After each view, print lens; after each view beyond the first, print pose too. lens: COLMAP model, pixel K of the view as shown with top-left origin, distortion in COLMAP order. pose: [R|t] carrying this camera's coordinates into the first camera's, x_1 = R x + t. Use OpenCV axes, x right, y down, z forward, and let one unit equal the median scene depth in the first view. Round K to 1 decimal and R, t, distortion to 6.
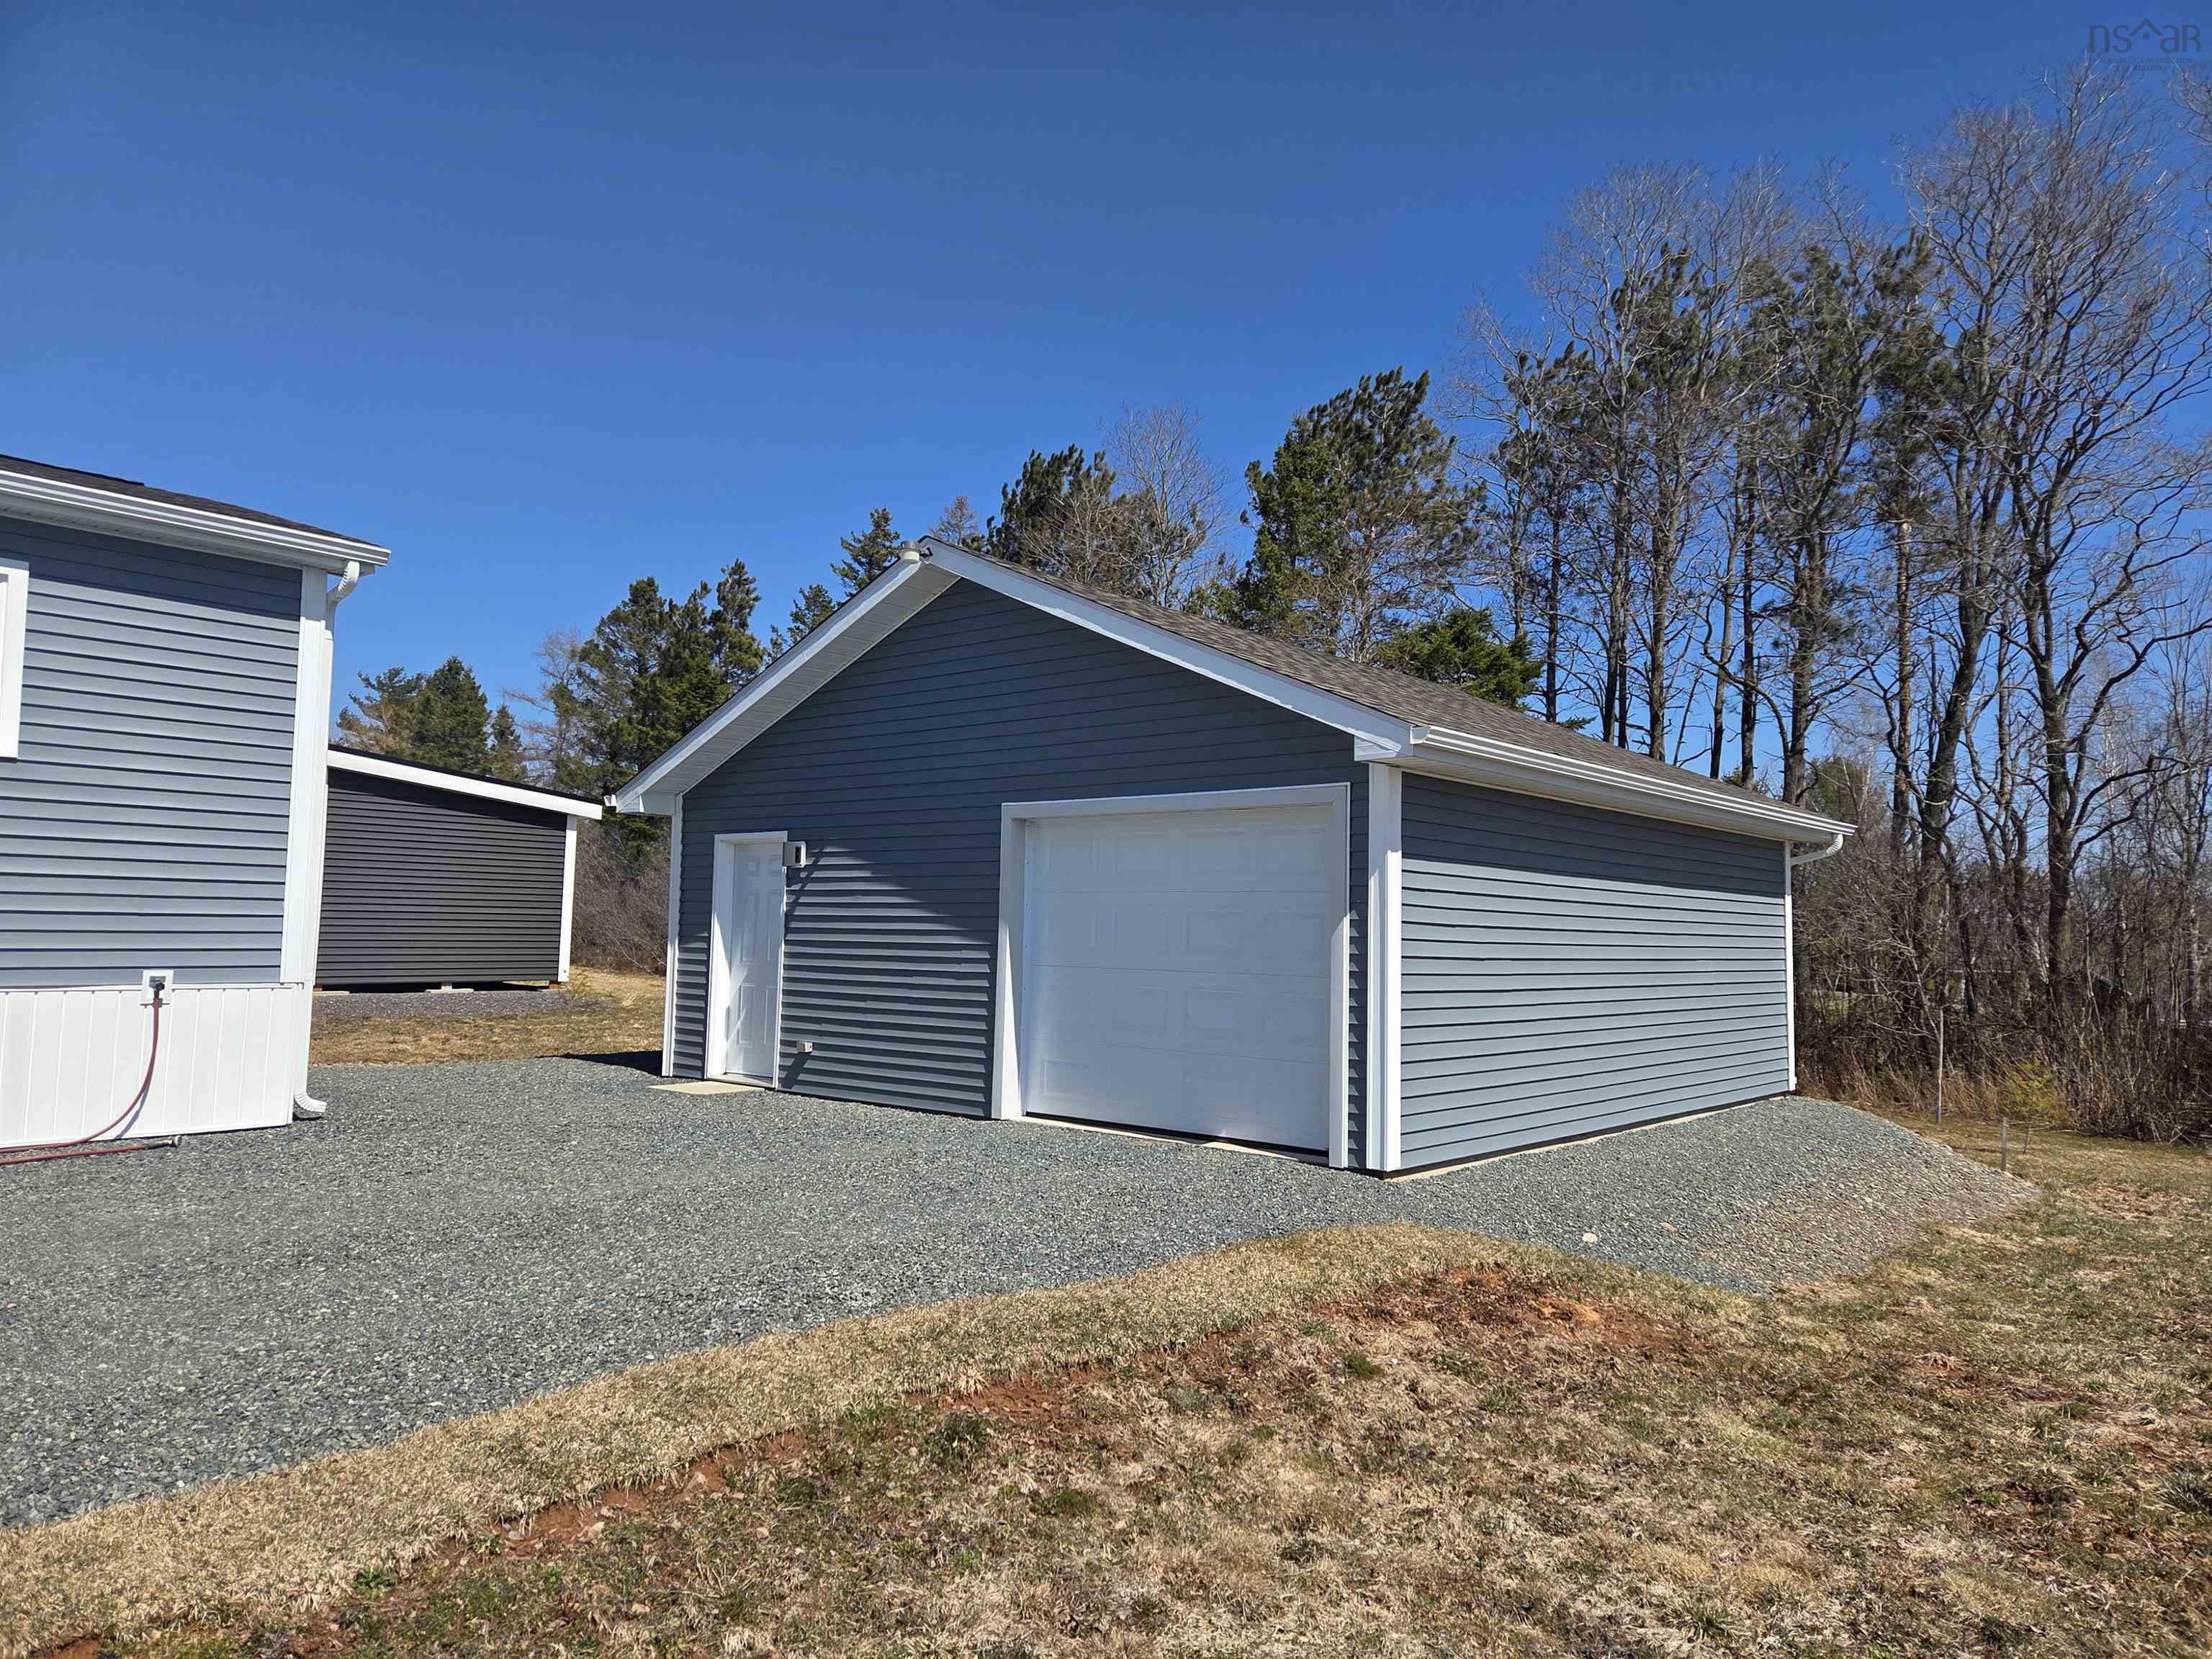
lens RADIAL K [[1503.8, 0, 1106.0], [0, 1503.8, 829.5], [0, 0, 1]] dist [0.037193, 0.000575]
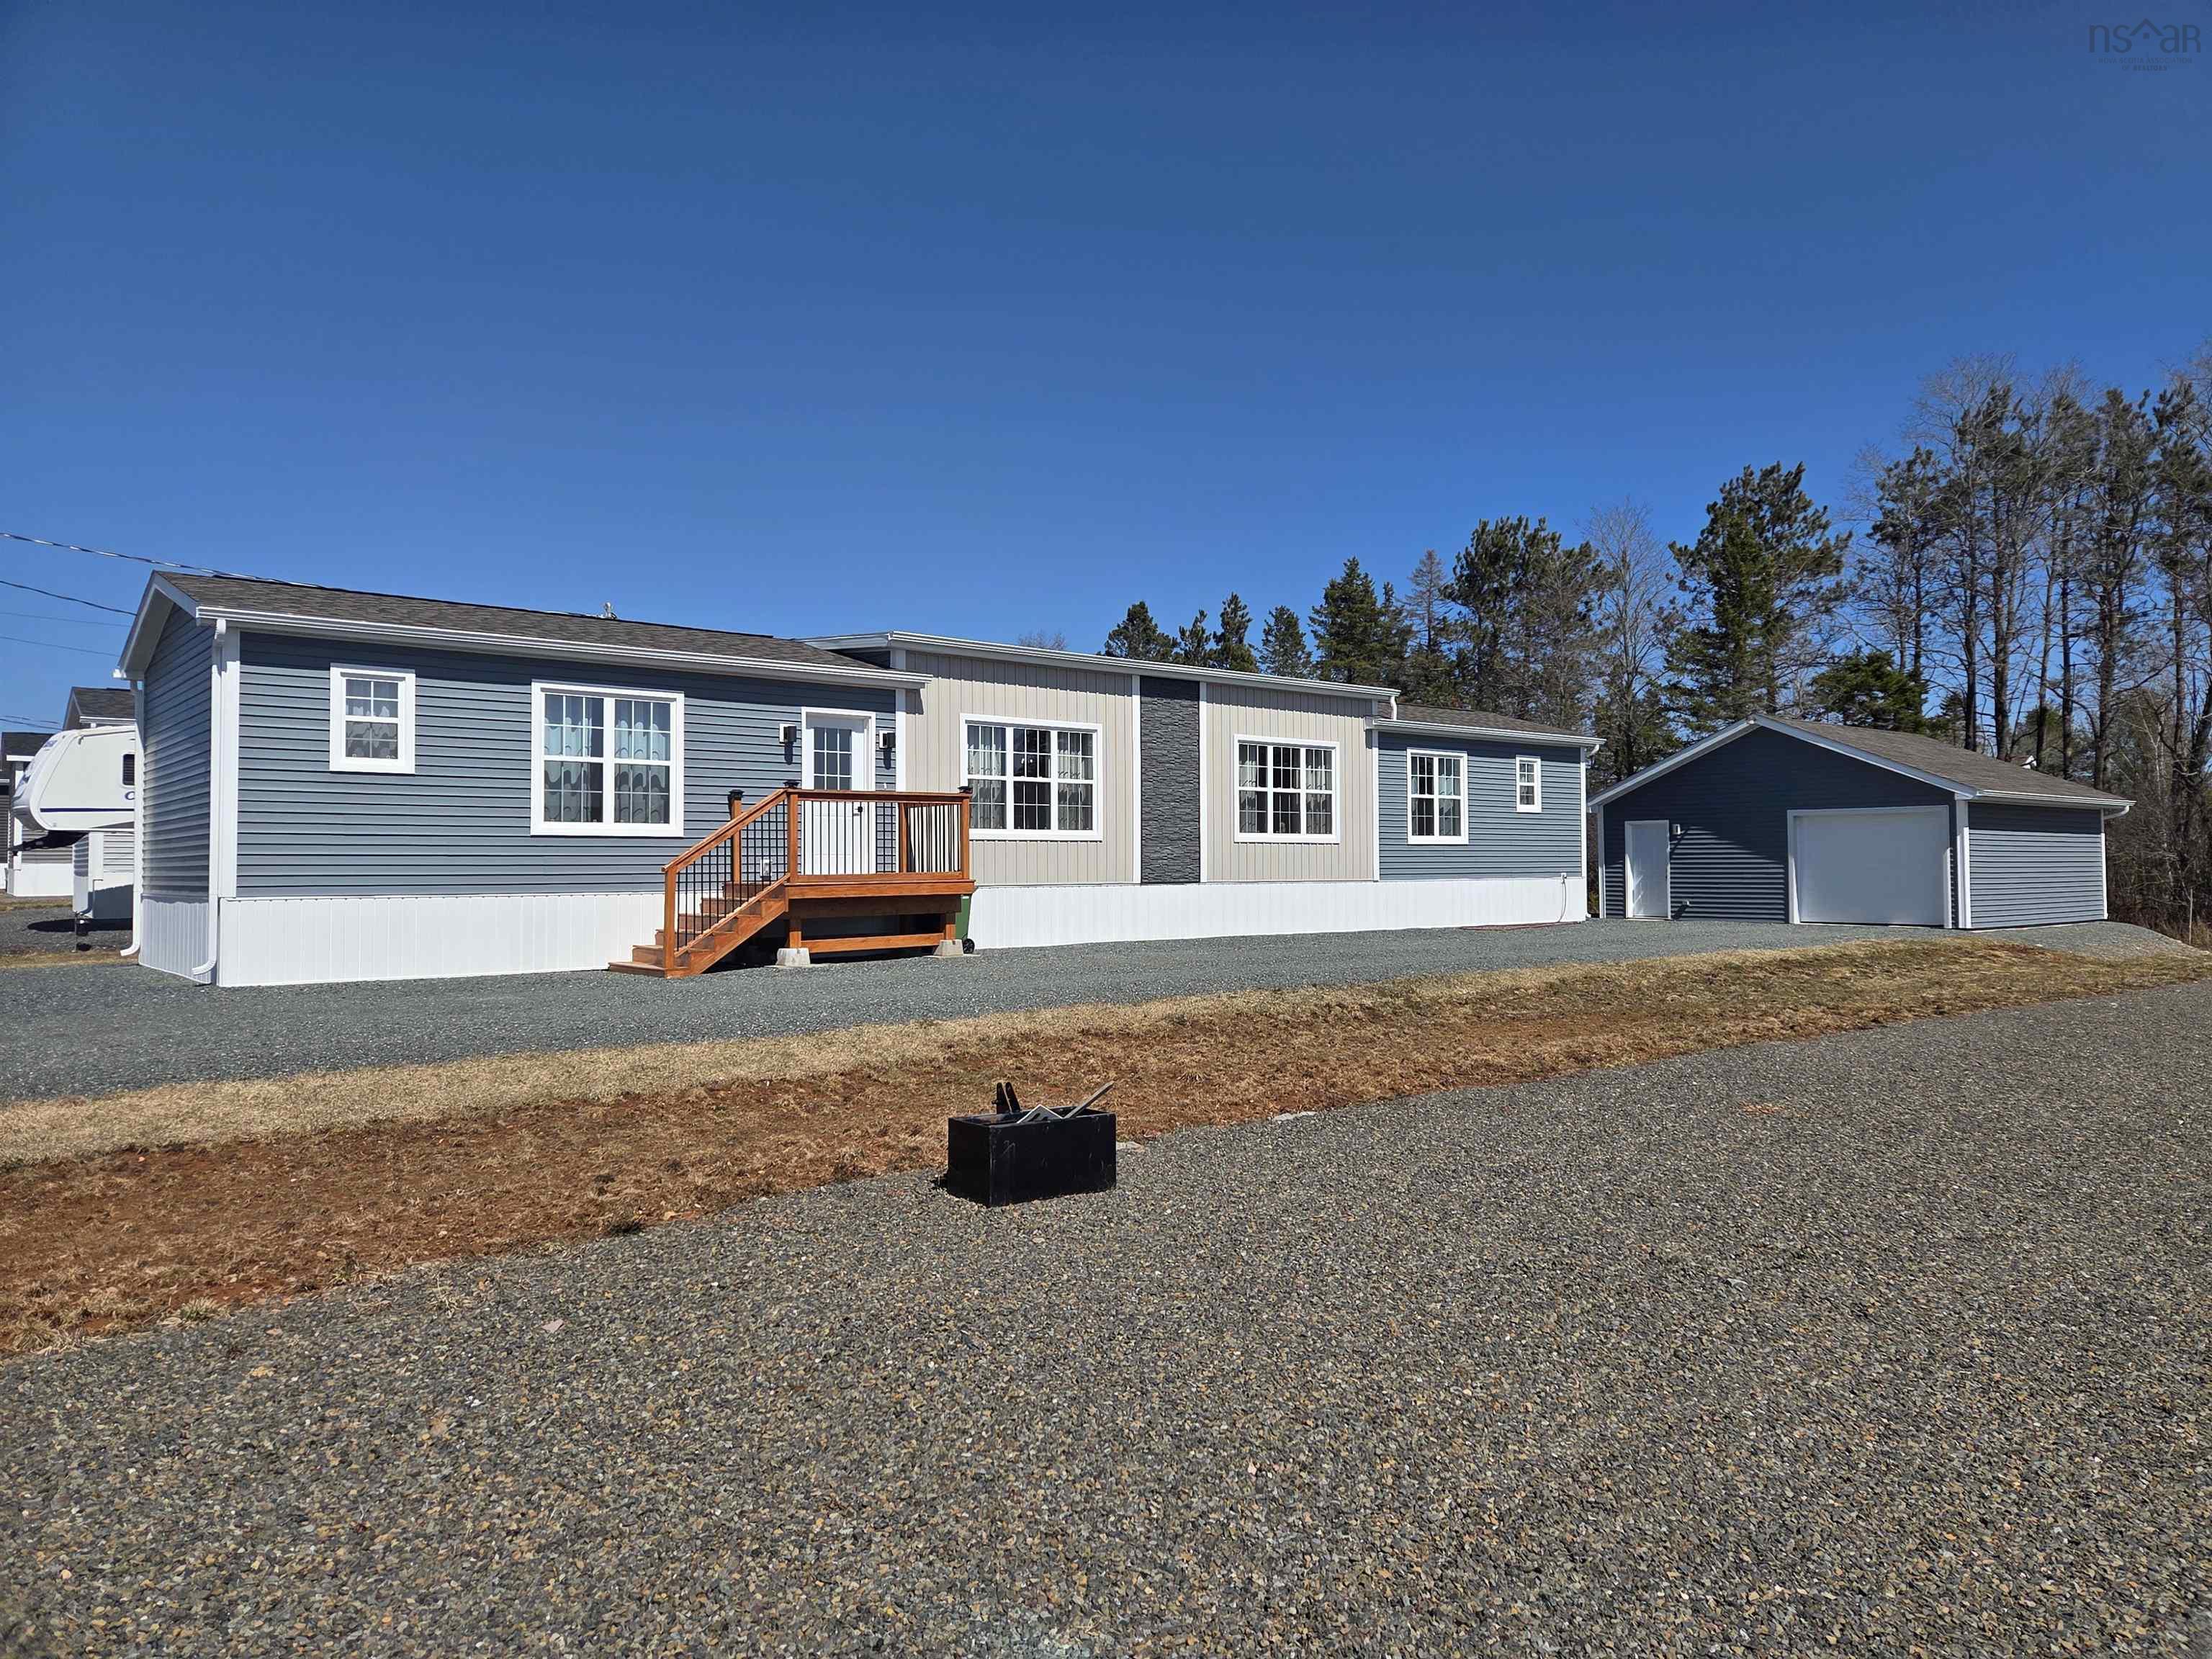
lens RADIAL K [[1482.9, 0, 1106.0], [0, 1482.9, 829.5], [0, 0, 1]] dist [0.073508, -0.059602]
pose [[0.988150, -0.028020, -0.150912, -0.723164], [0.034583, 0.998559, 0.041045, -0.113006], [0.149544, -0.045777, 0.987695, -1.548625]]
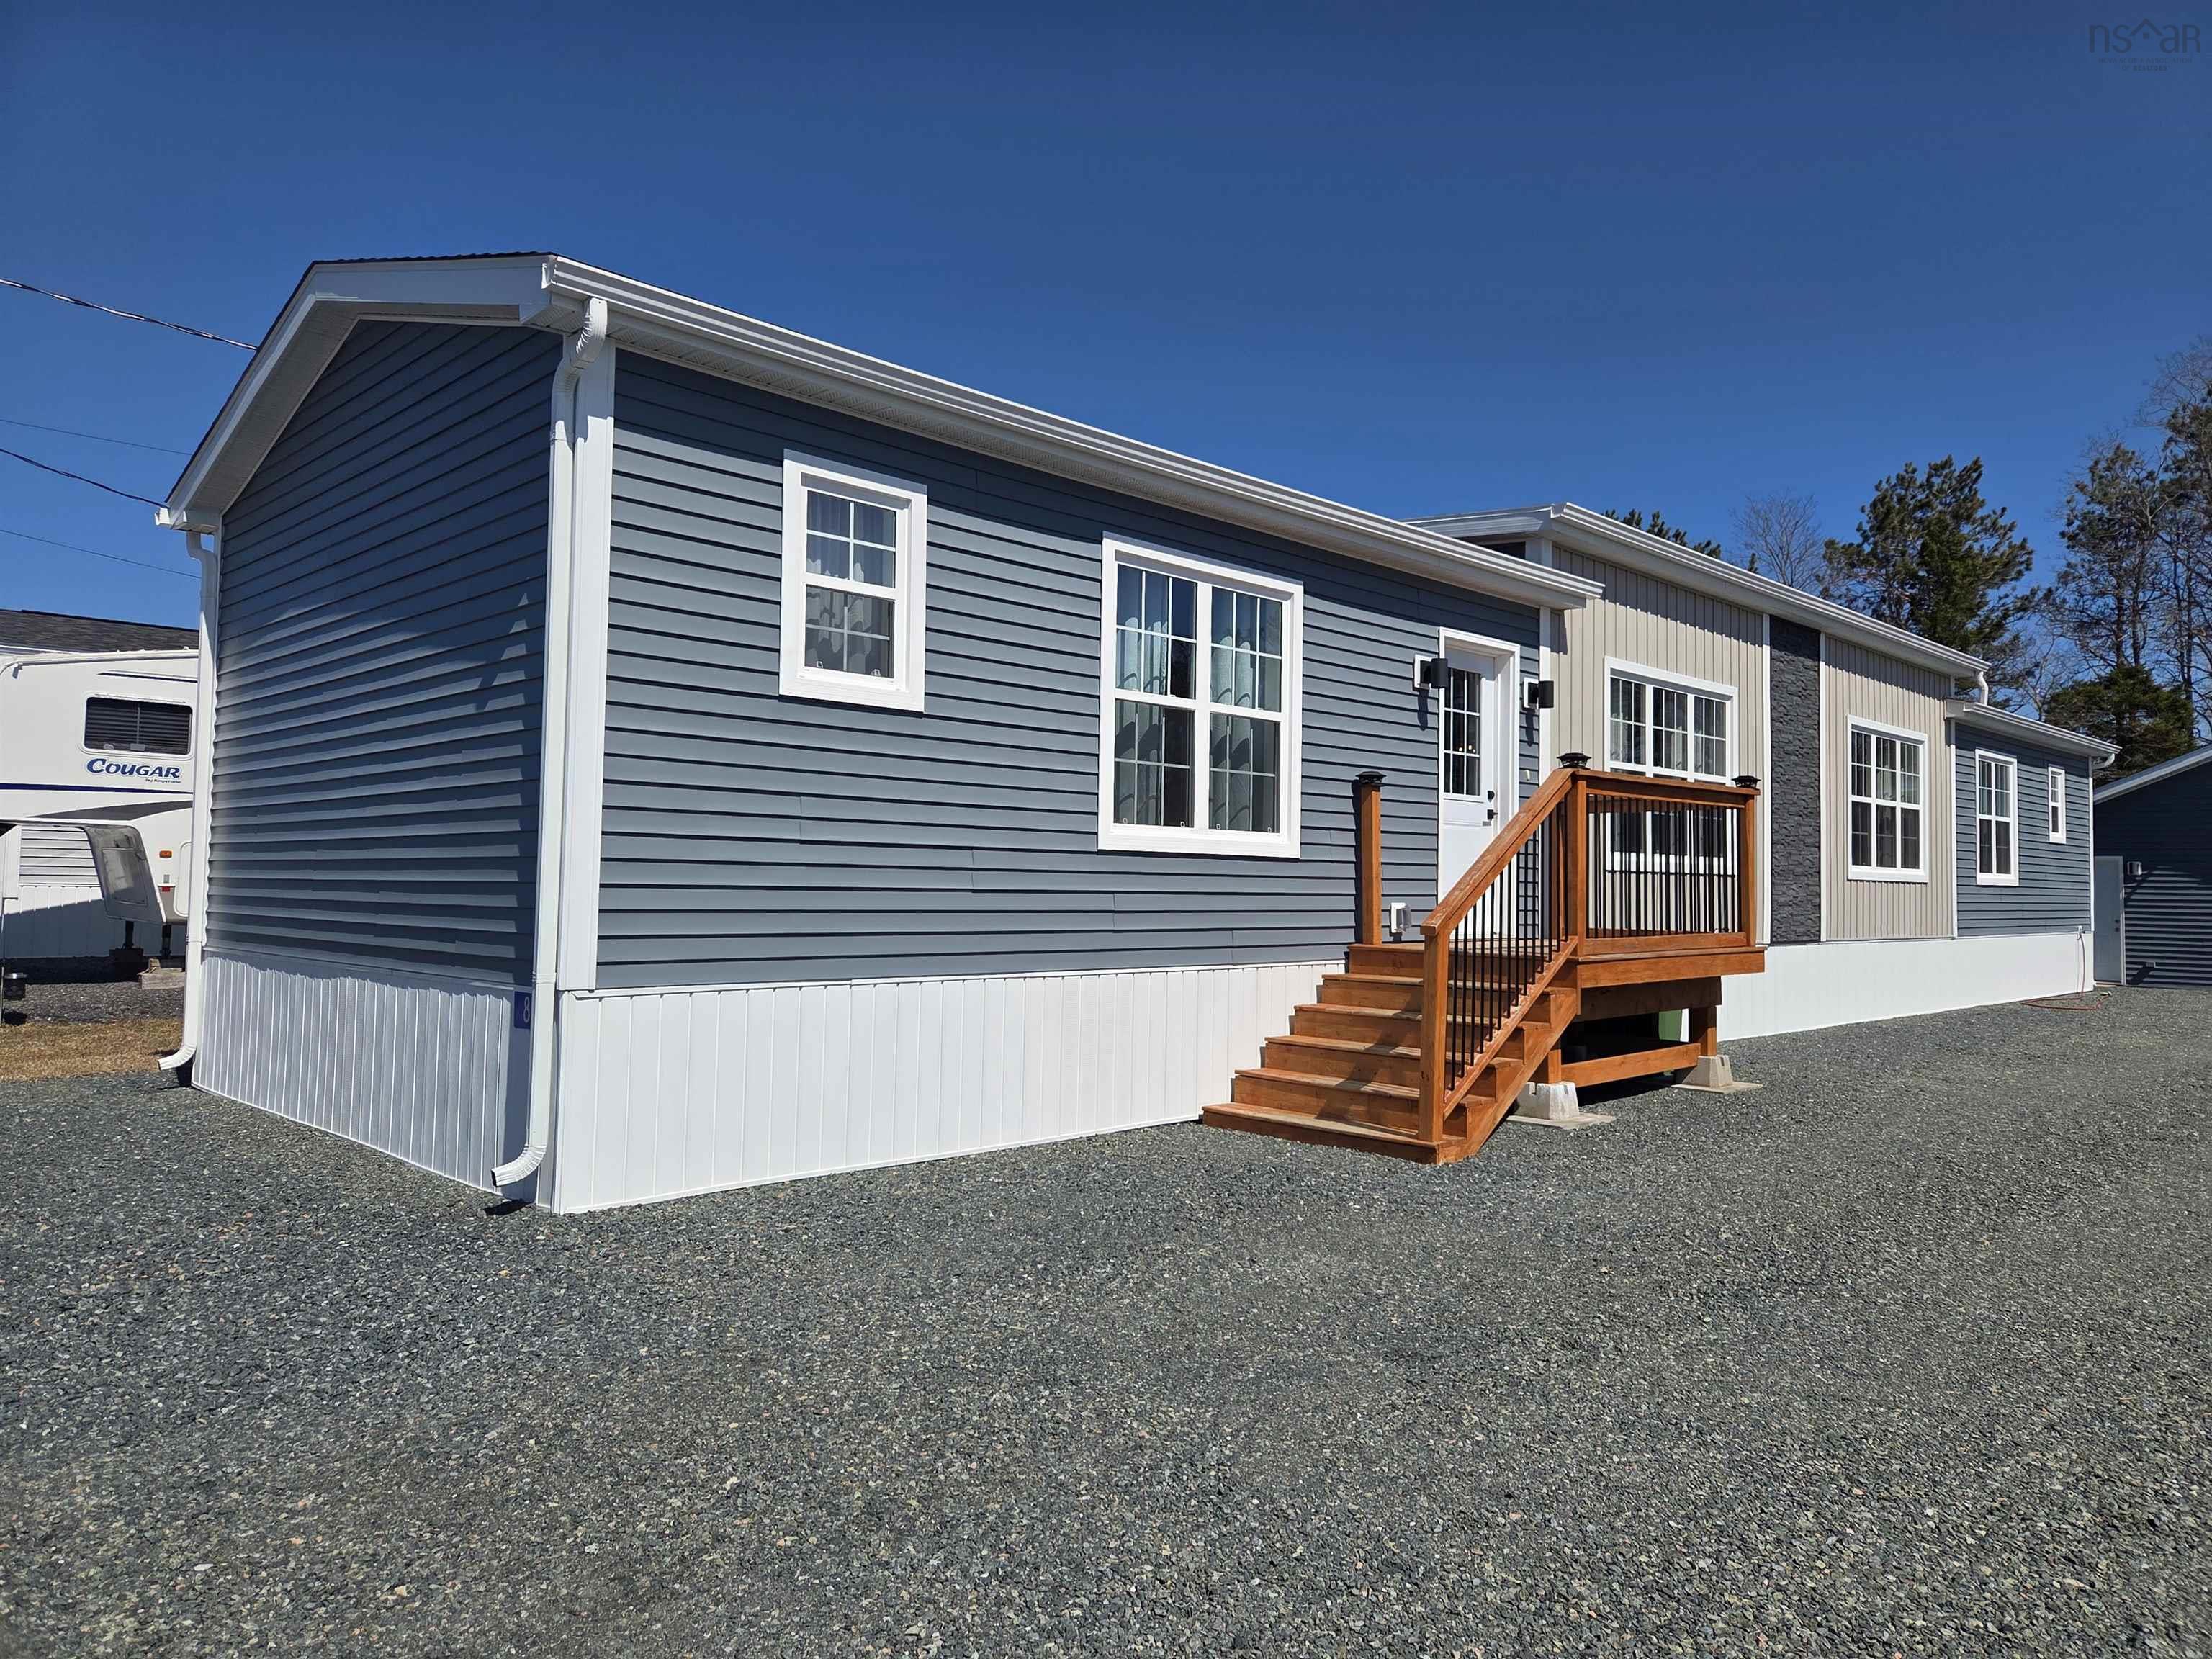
lens RADIAL K [[1482.9, 0, 1106.0], [0, 1482.9, 829.5], [0, 0, 1]] dist [0.073508, -0.059602]
pose [[0.997823, -0.007477, -0.065529, -1.323075], [0.009483, 0.999494, 0.030368, -0.100611], [0.065269, -0.030923, 0.997388, -1.005347]]
